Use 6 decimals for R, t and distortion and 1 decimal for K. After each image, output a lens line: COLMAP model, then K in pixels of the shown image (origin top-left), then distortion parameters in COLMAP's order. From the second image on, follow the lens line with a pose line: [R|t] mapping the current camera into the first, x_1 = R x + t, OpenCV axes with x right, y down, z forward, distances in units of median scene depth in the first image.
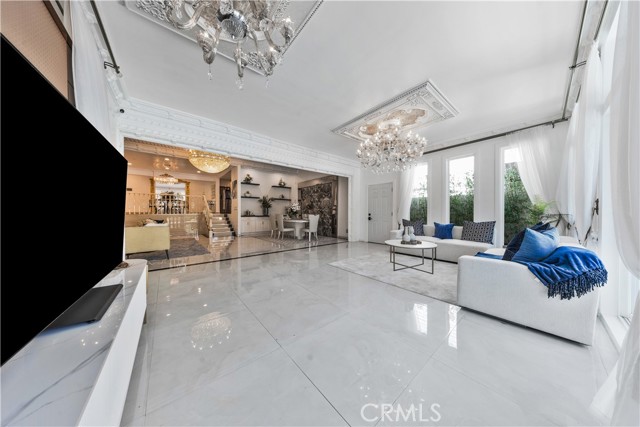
lens RADIAL K [[187.0, 0, 321.7], [0, 187.0, 212.7], [0, 0, 1]] dist [-0.001194, 0.000456]
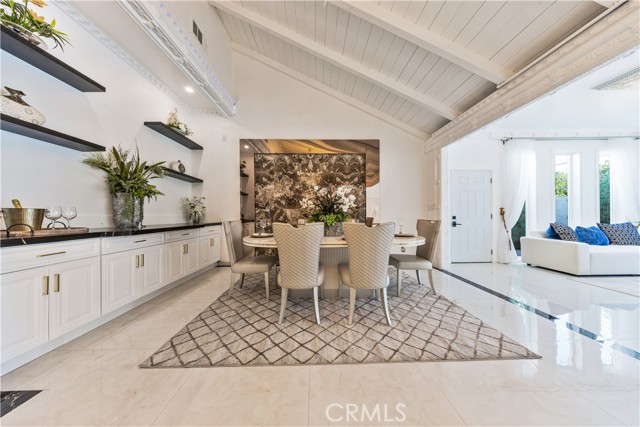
lens RADIAL K [[187.0, 0, 316.7], [0, 187.0, 214.0], [0, 0, 1]] dist [-0.001194, 0.000456]
pose [[0.620572, -0.000225, 0.784149, -0.376120], [0.008184, 0.999947, -0.006190, -0.001489], [-0.784107, 0.010259, 0.620541, 0.724532]]
